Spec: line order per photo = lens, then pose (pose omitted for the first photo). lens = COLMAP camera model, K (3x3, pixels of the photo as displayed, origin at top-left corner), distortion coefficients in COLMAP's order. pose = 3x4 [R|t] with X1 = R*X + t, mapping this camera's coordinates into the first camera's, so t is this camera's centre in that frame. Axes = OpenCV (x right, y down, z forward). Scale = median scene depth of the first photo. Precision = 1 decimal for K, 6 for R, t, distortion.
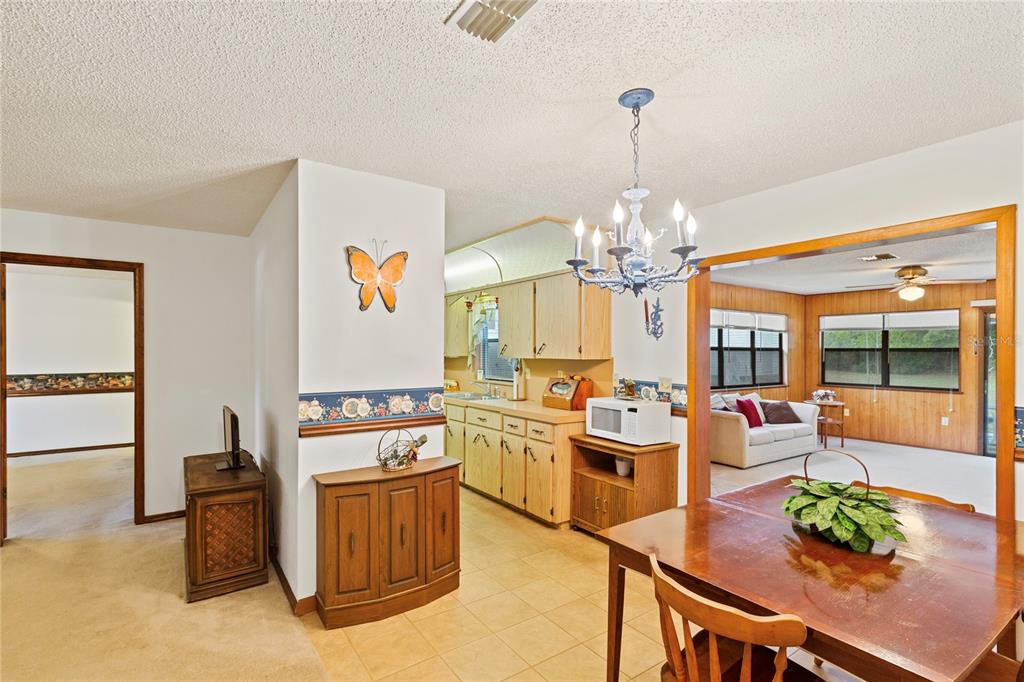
lens RADIAL K [[479.1, 0, 503.6], [0, 479.1, 354.4], [0, 0, 1]] dist [0.010417, -0.000376]
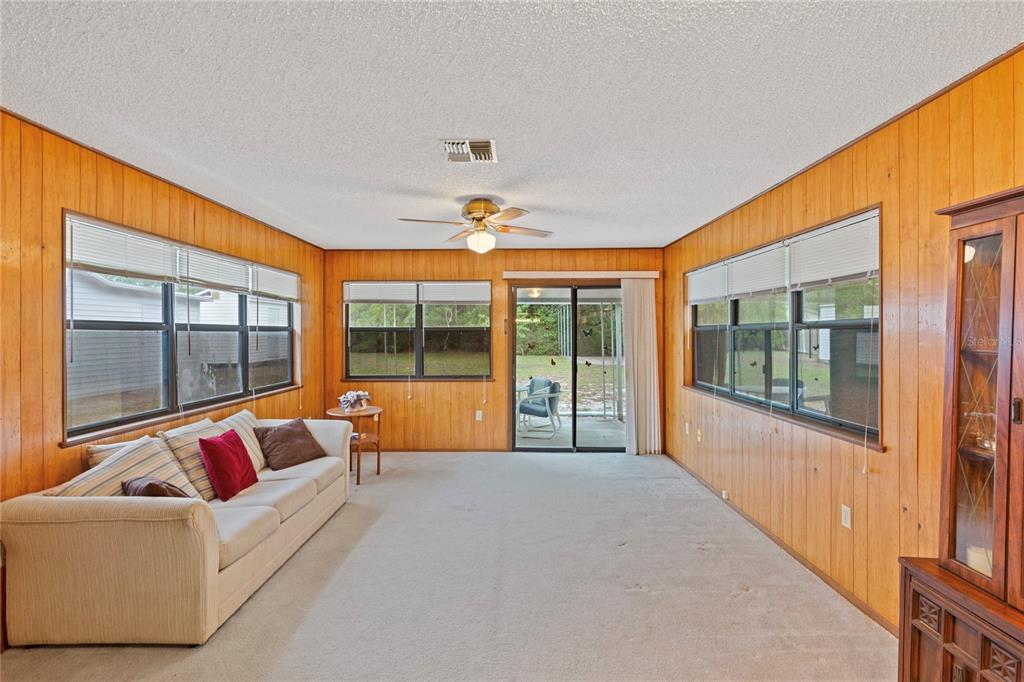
lens RADIAL K [[478.9, 0, 511.8], [0, 478.9, 330.1], [0, 0, 1]] dist [0.001521, 0.000147]
pose [[0.574698, -0.001185, 0.818365, 0.317391], [0.010529, 0.999927, -0.005946, -0.002971], [-0.818298, 0.012034, 0.574669, 0.556362]]
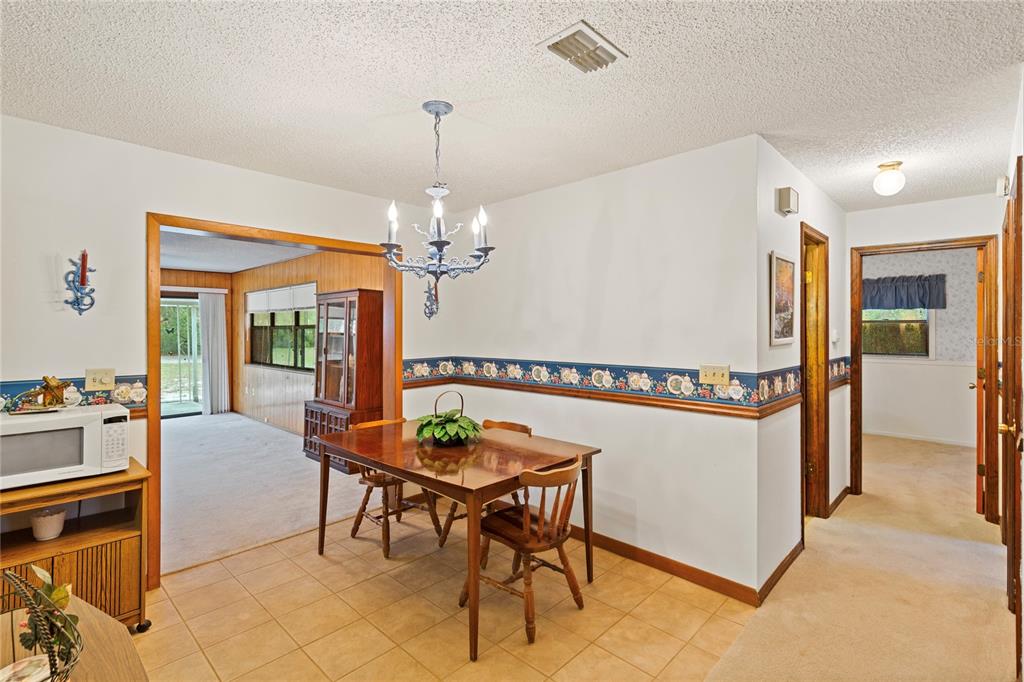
lens RADIAL K [[478.9, 0, 511.8], [0, 478.9, 330.1], [0, 0, 1]] dist [0.001521, 0.000147]
pose [[-0.198748, -0.006340, 0.980030, -0.272109], [0.008833, 0.999927, 0.008260, -0.004982], [-0.980011, 0.010298, -0.198677, 0.330589]]
